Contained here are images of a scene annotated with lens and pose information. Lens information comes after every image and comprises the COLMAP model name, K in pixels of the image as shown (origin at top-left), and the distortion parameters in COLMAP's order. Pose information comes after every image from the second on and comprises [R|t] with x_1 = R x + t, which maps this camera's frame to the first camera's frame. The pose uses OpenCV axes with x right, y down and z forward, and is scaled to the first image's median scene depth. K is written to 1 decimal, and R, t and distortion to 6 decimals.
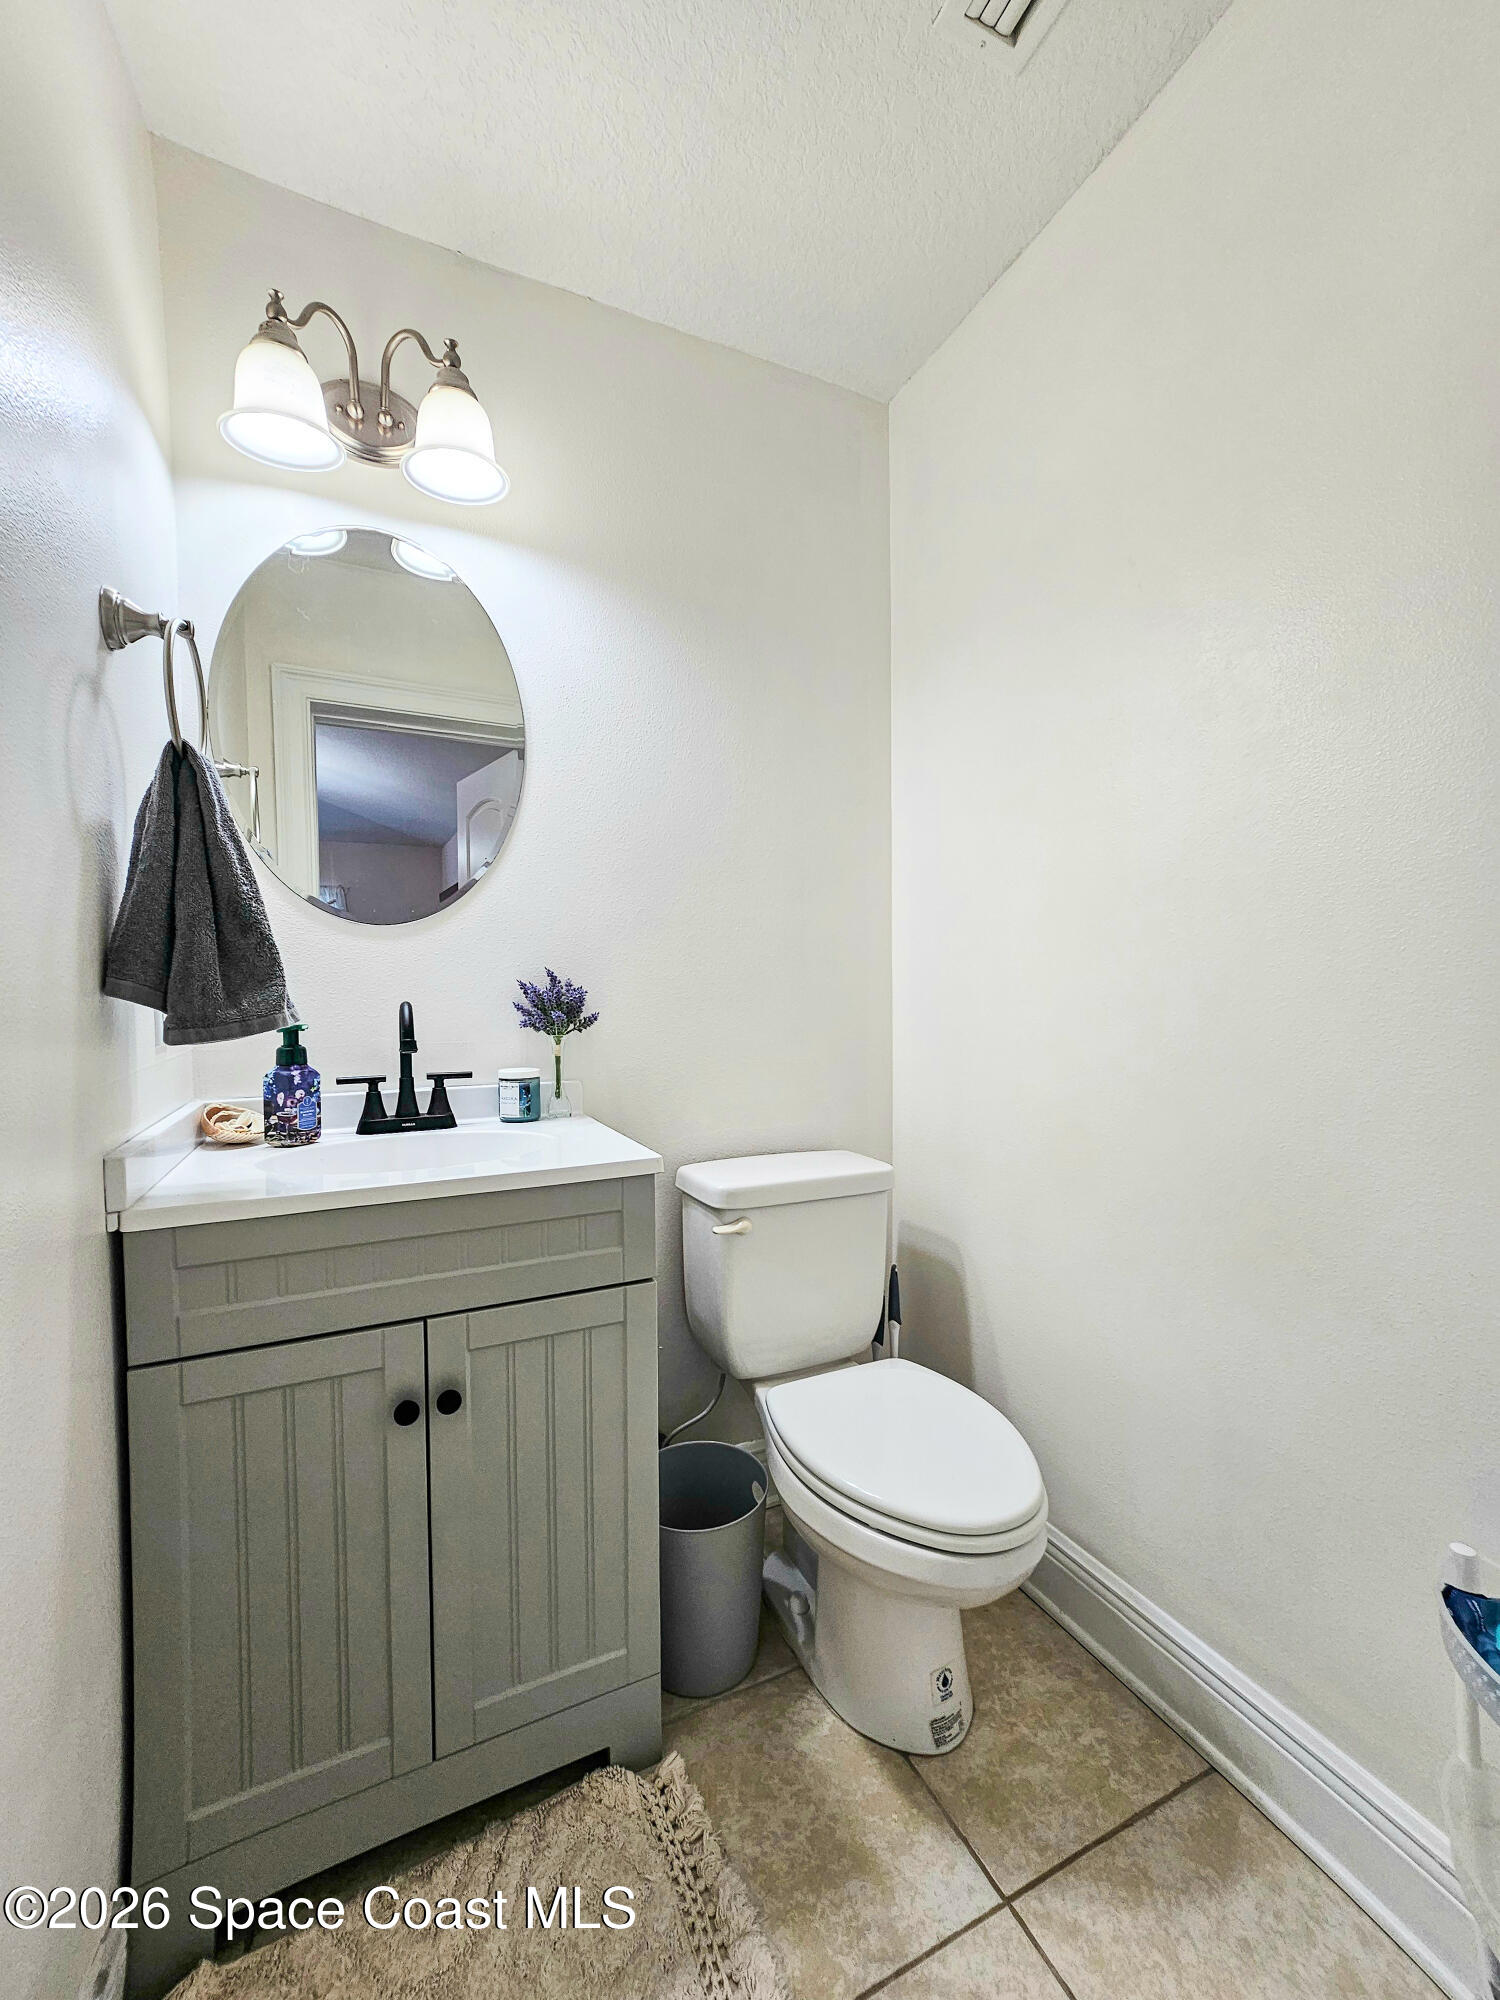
lens RADIAL K [[816.3, 0, 759.7], [0, 816.3, 1008.4], [0, 0, 1]] dist [-0.002896, 0.001266]
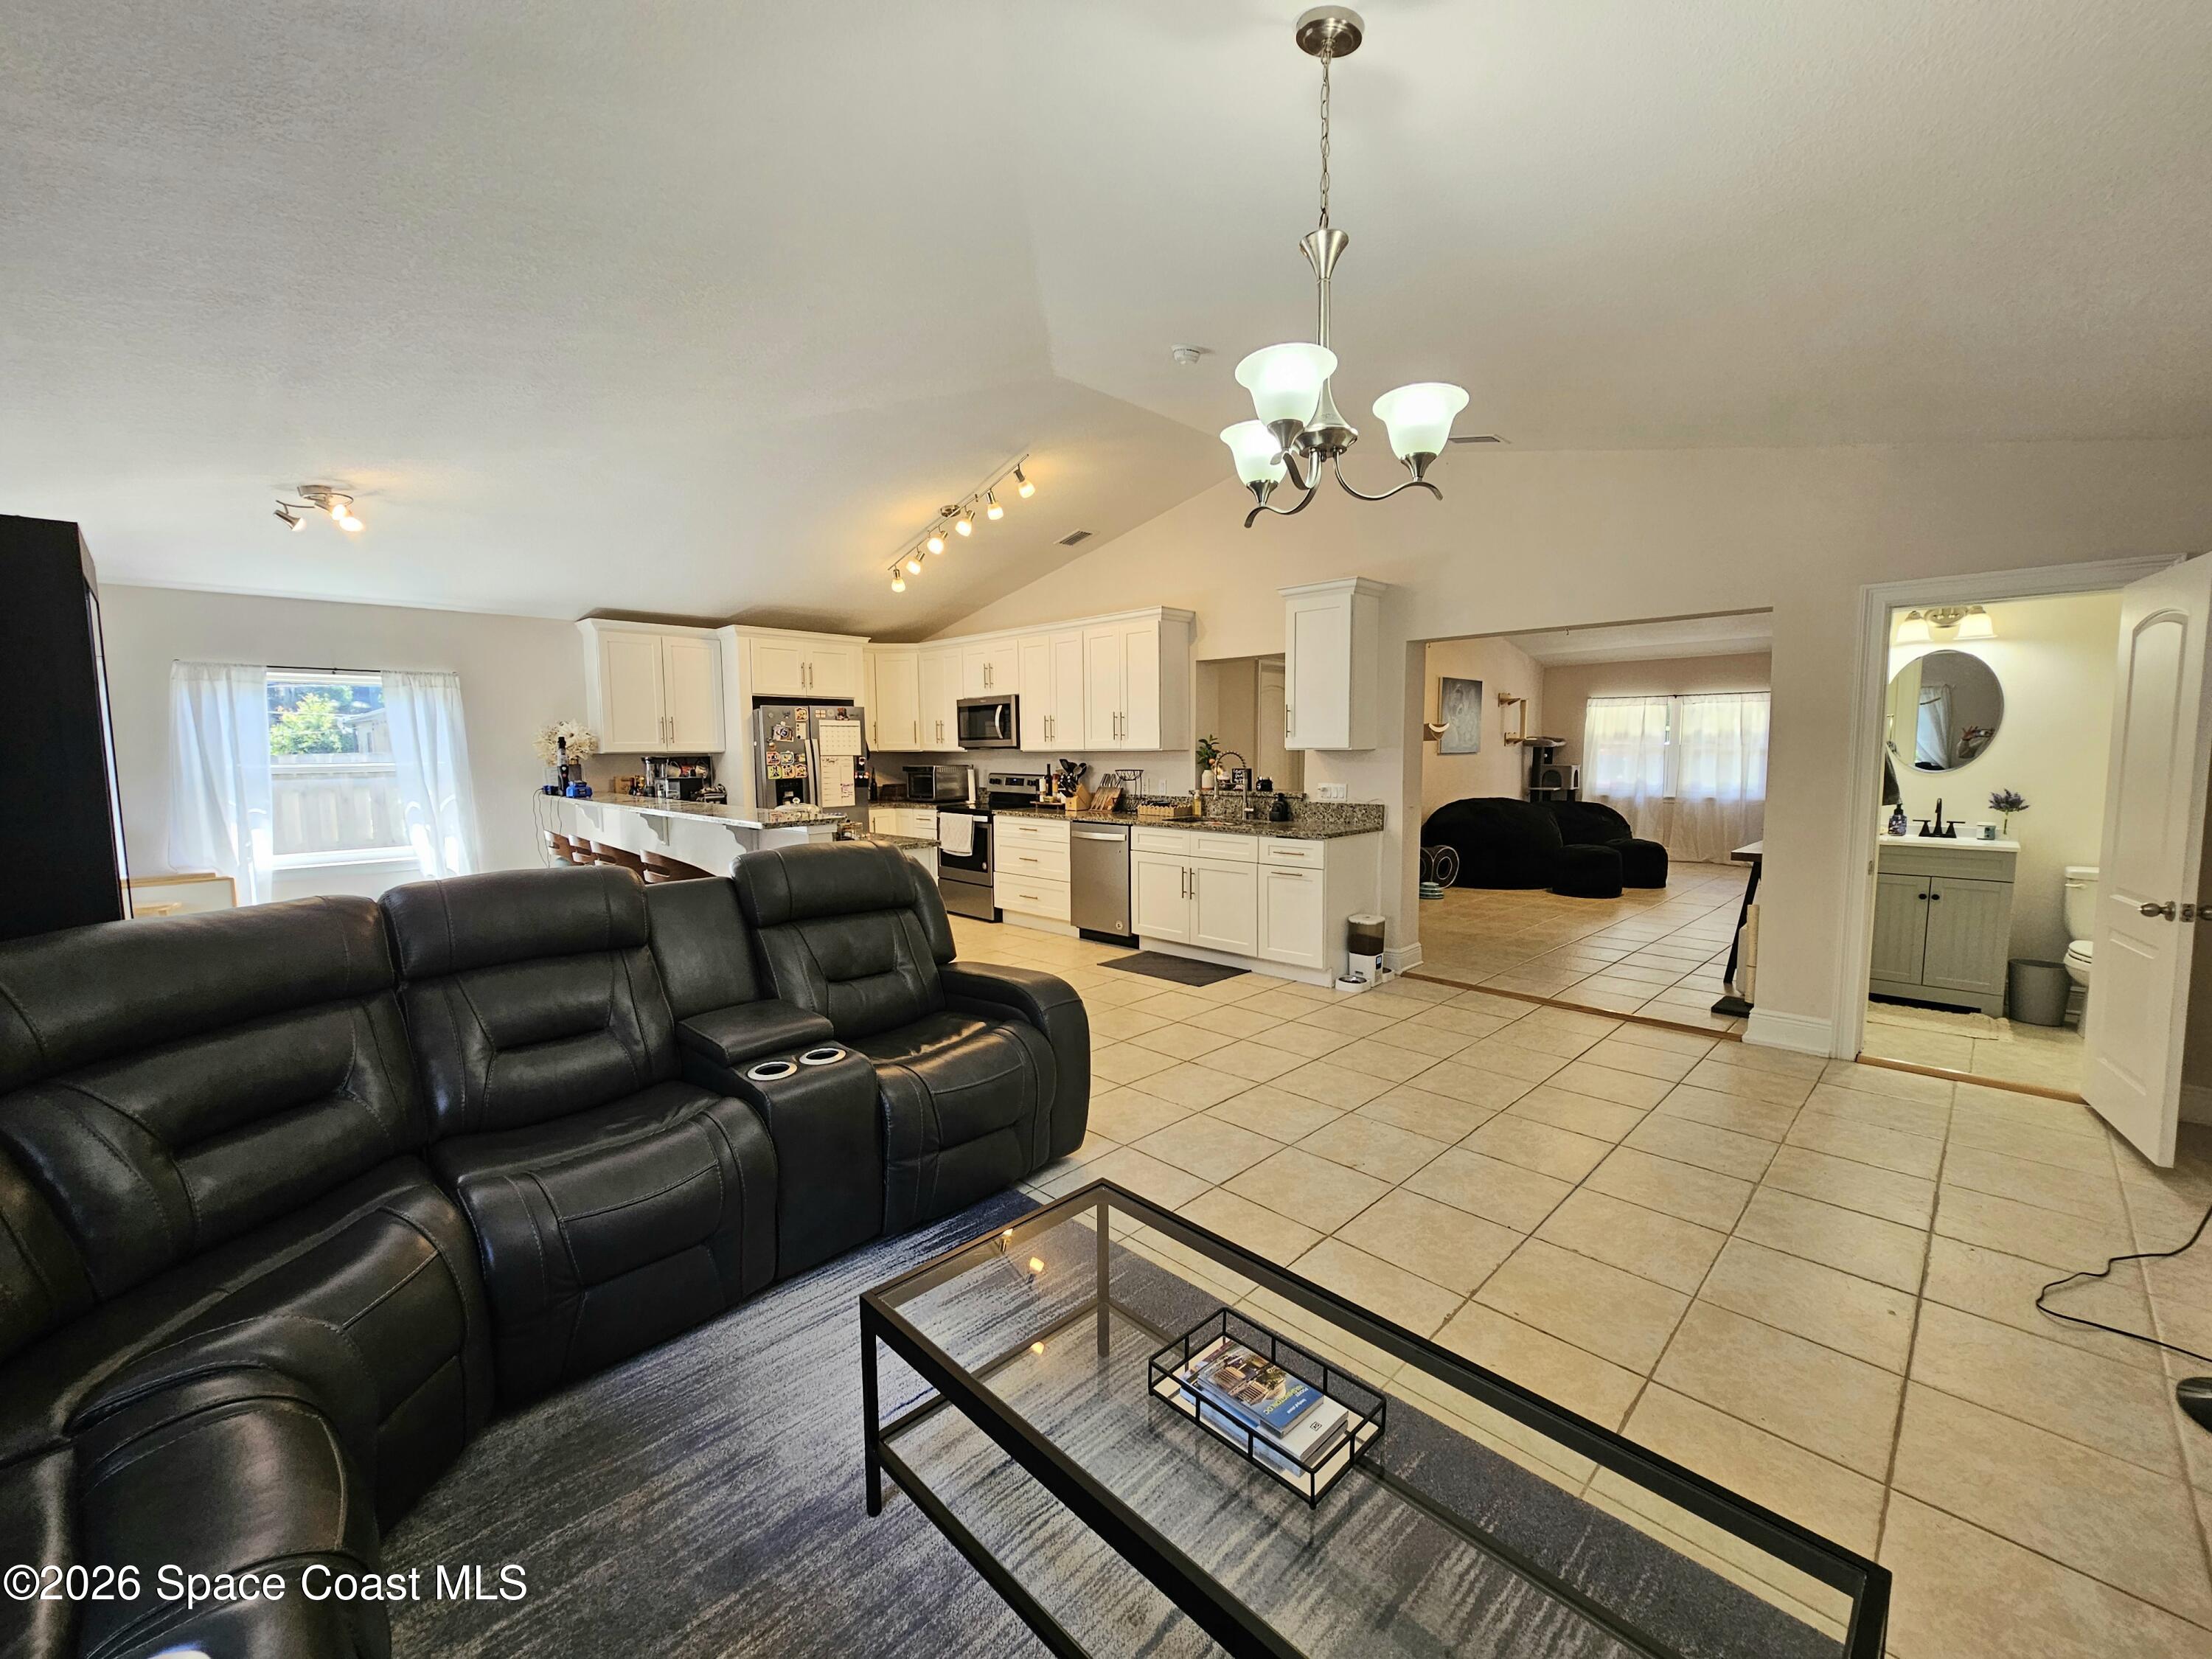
lens RADIAL K [[902.8, 0, 1093.4], [0, 902.8, 833.0], [0, 0, 1]] dist [-0.002896, 0.001266]
pose [[0.327869, 0.091363, -0.940295, 1.914817], [-0.034641, 0.995806, 0.084678, -0.058361], [0.944088, 0.004810, 0.329659, -3.492970]]
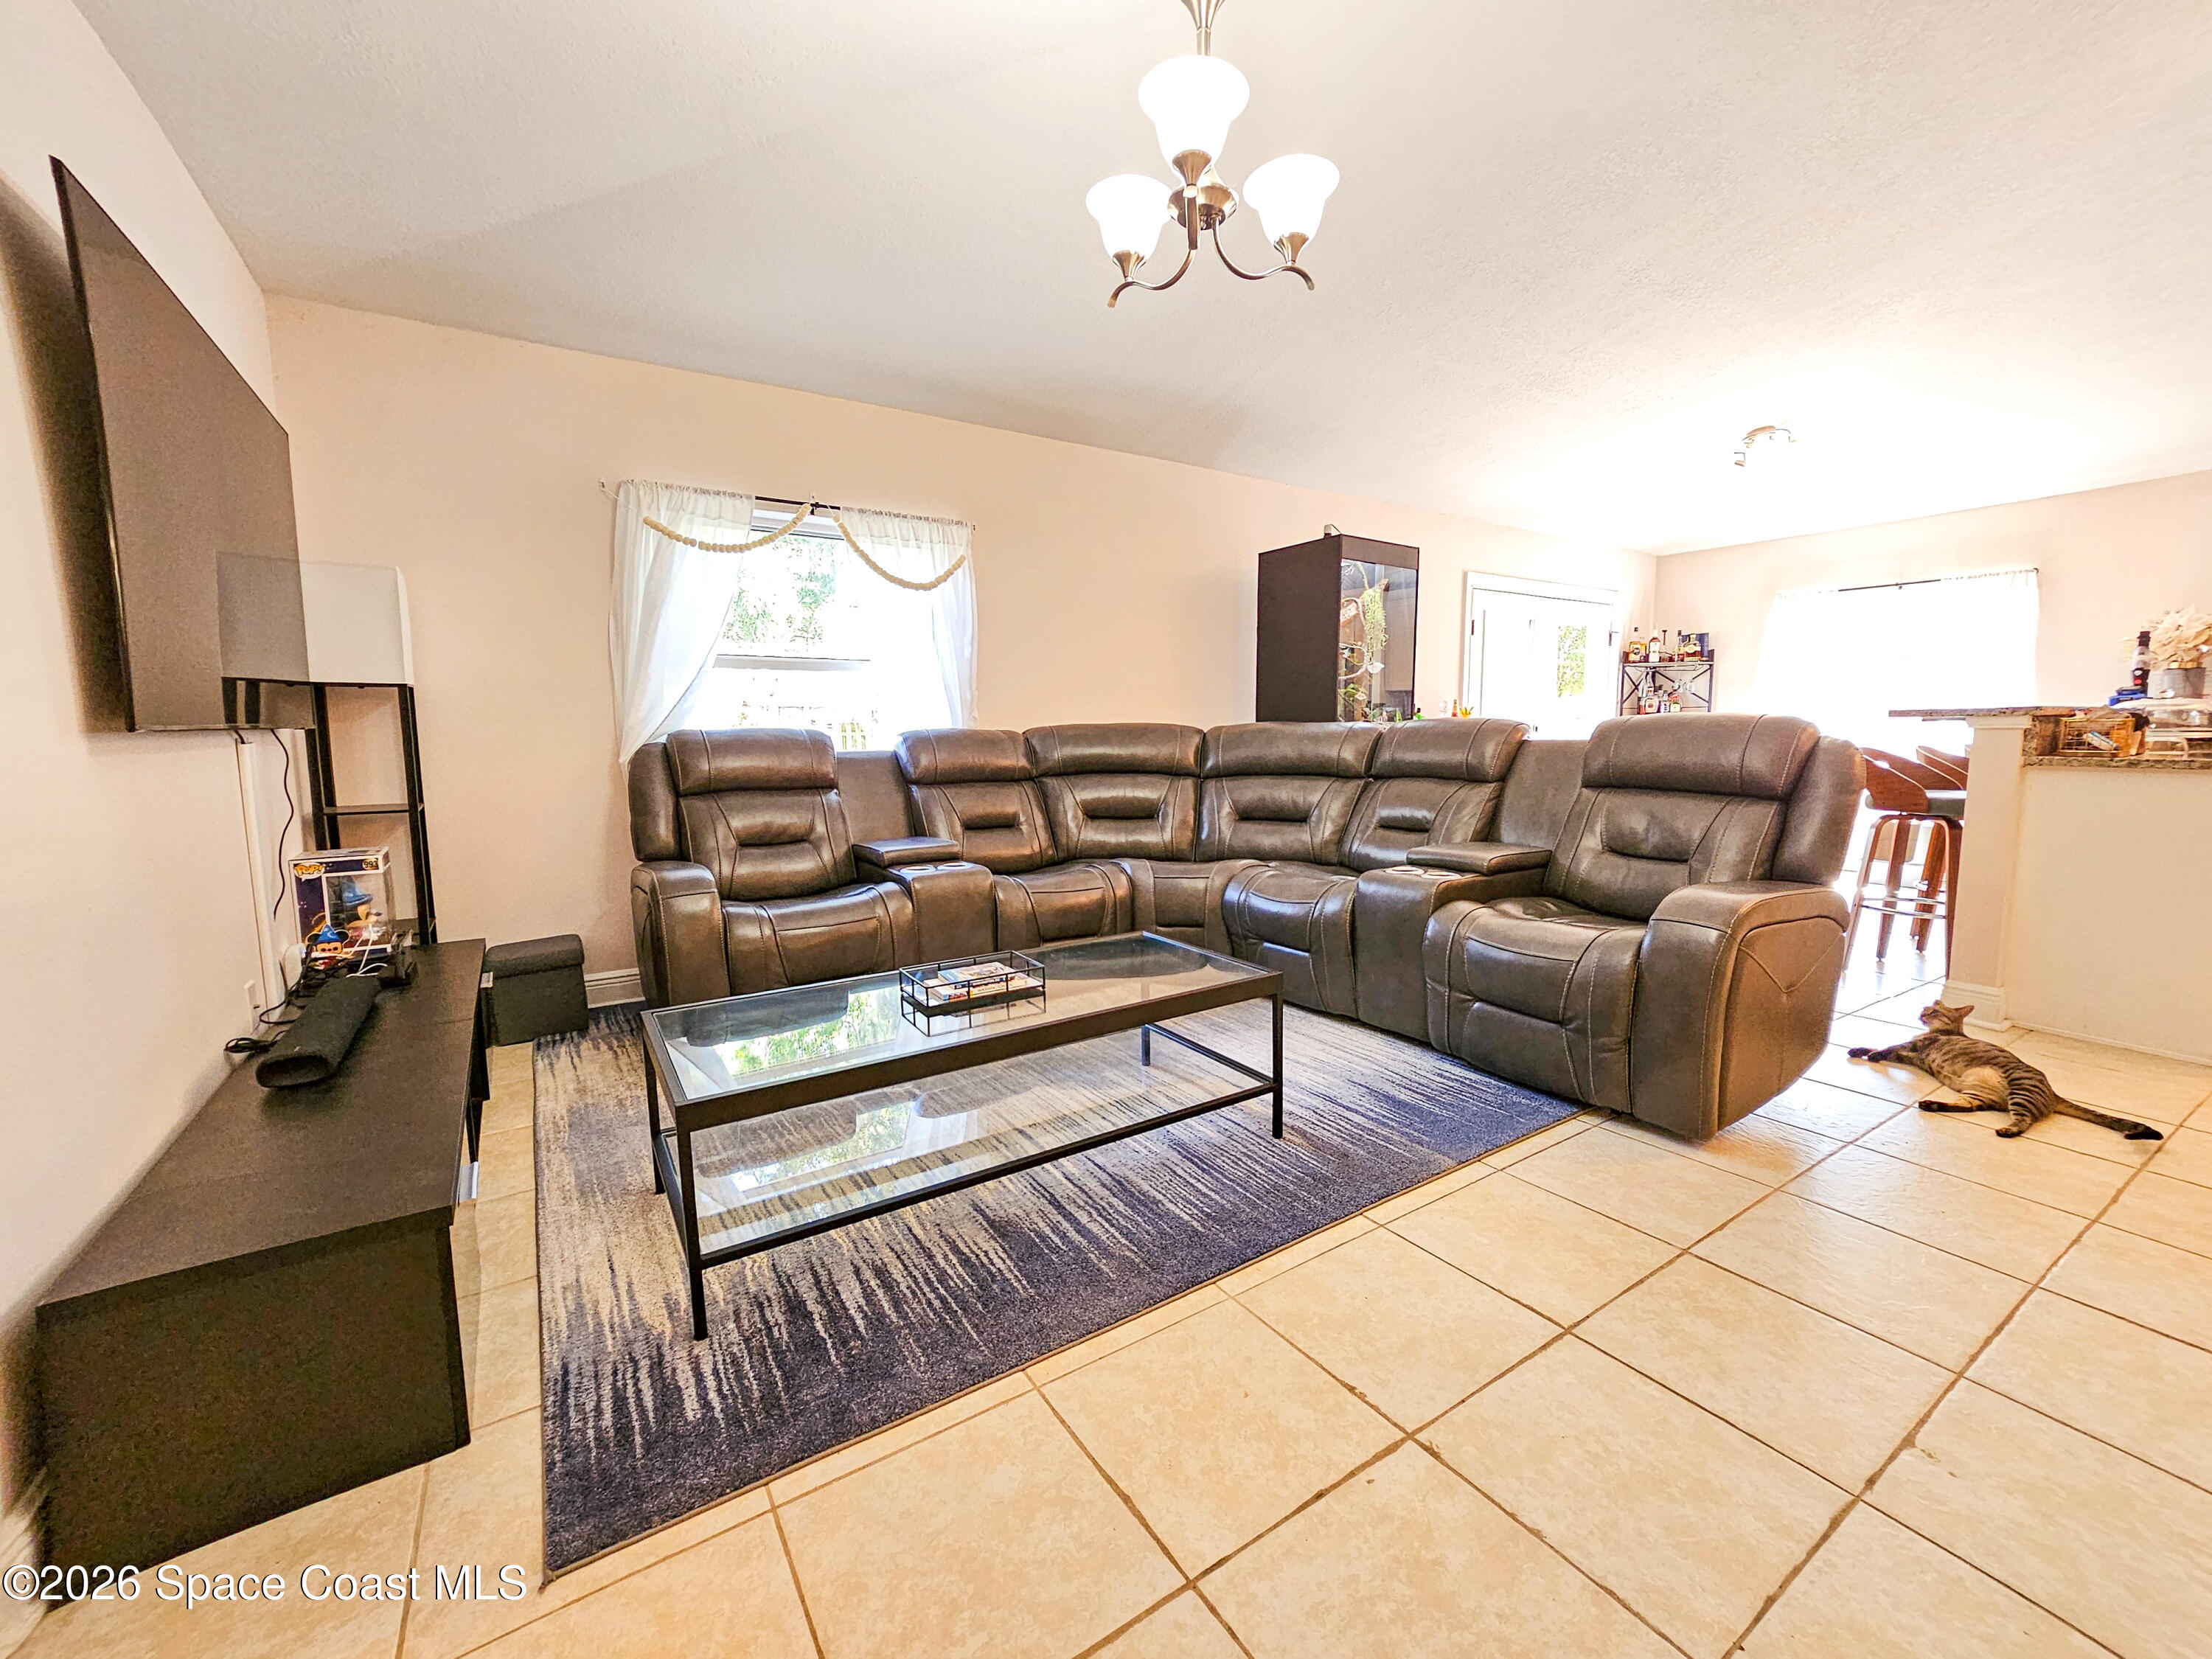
lens RADIAL K [[902.8, 0, 1129.0], [0, 902.8, 826.8], [0, 0, 1]] dist [-0.002896, 0.001266]
pose [[-0.989409, 0.031348, -0.141728, 1.011772], [0.009024, 0.987797, 0.155483, 0.126975], [0.144872, 0.152557, -0.977619, -1.350412]]
